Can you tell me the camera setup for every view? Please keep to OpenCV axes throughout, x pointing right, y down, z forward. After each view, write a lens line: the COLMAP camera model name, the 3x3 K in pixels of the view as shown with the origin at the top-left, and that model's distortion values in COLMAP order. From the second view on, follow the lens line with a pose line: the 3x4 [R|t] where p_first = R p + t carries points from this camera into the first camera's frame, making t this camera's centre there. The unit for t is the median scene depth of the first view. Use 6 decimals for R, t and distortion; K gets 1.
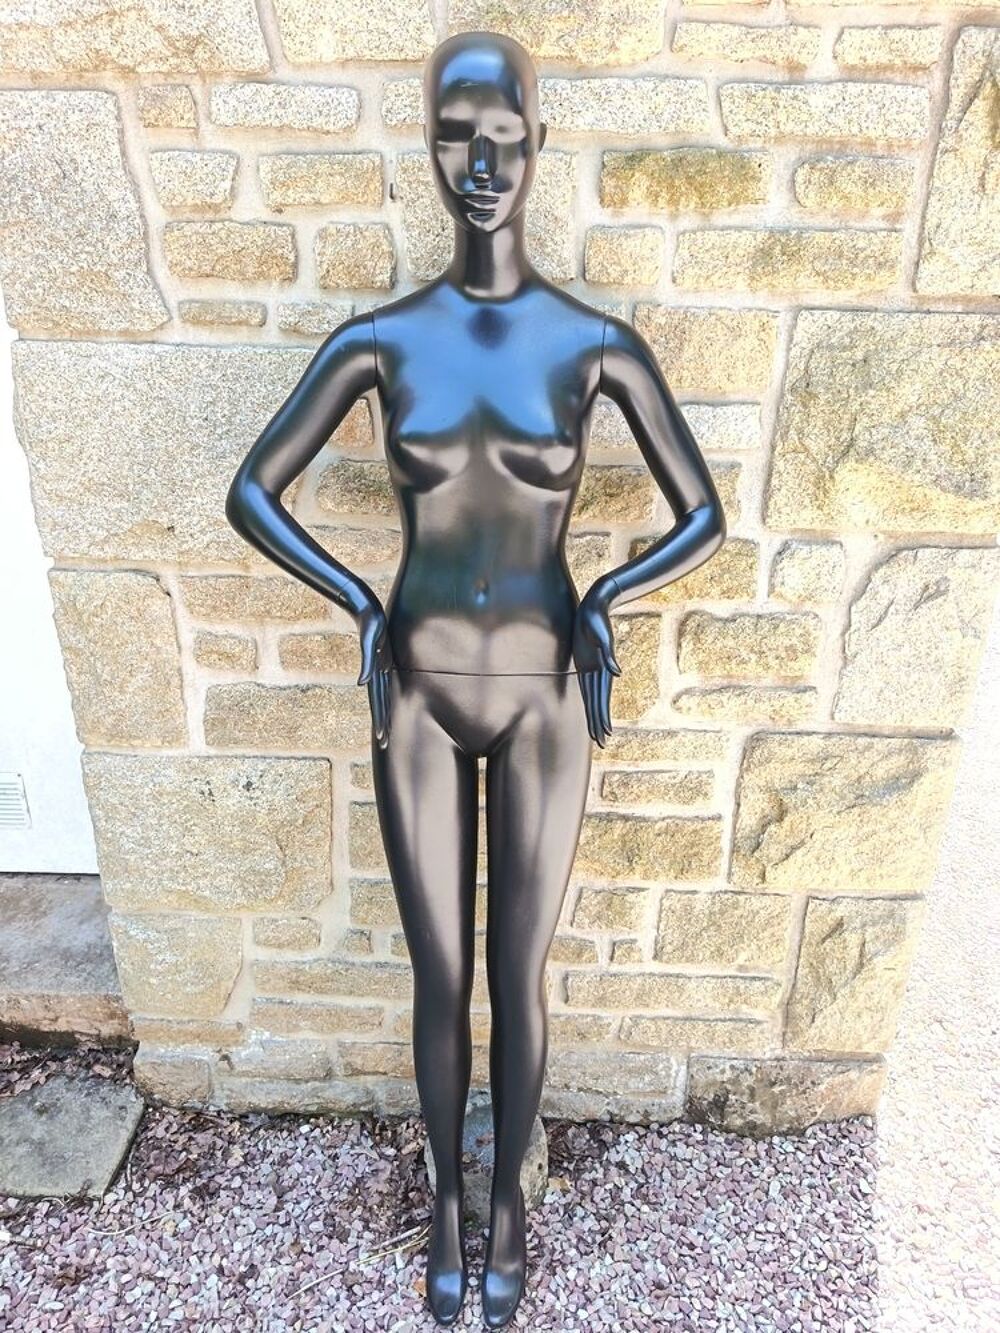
lens RADIAL K [[924.6, 0, 496.4], [0, 924.6, 666.2], [0, 0, 1]] dist [0.002727, -0.010658]
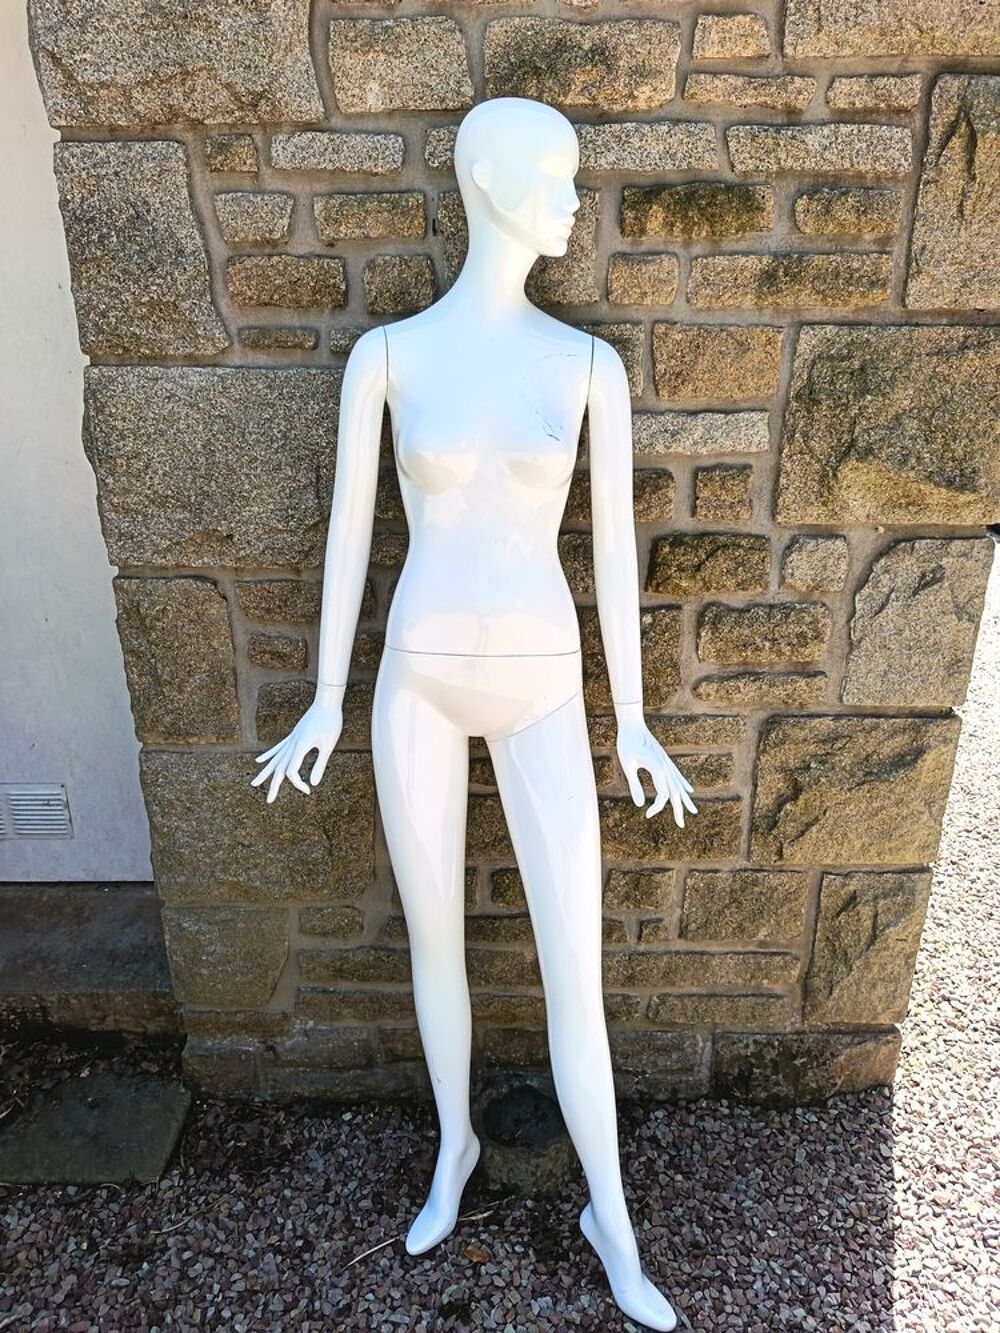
lens RADIAL K [[920.7, 0, 495.9], [0, 920.7, 670.1], [0, 0, 1]] dist [0.017049, -0.030595]
pose [[0.999627, -0.023184, 0.014457, -0.055158], [0.023692, 0.999069, -0.036041, 0.050805], [-0.013608, 0.036370, 0.999246, -0.074122]]
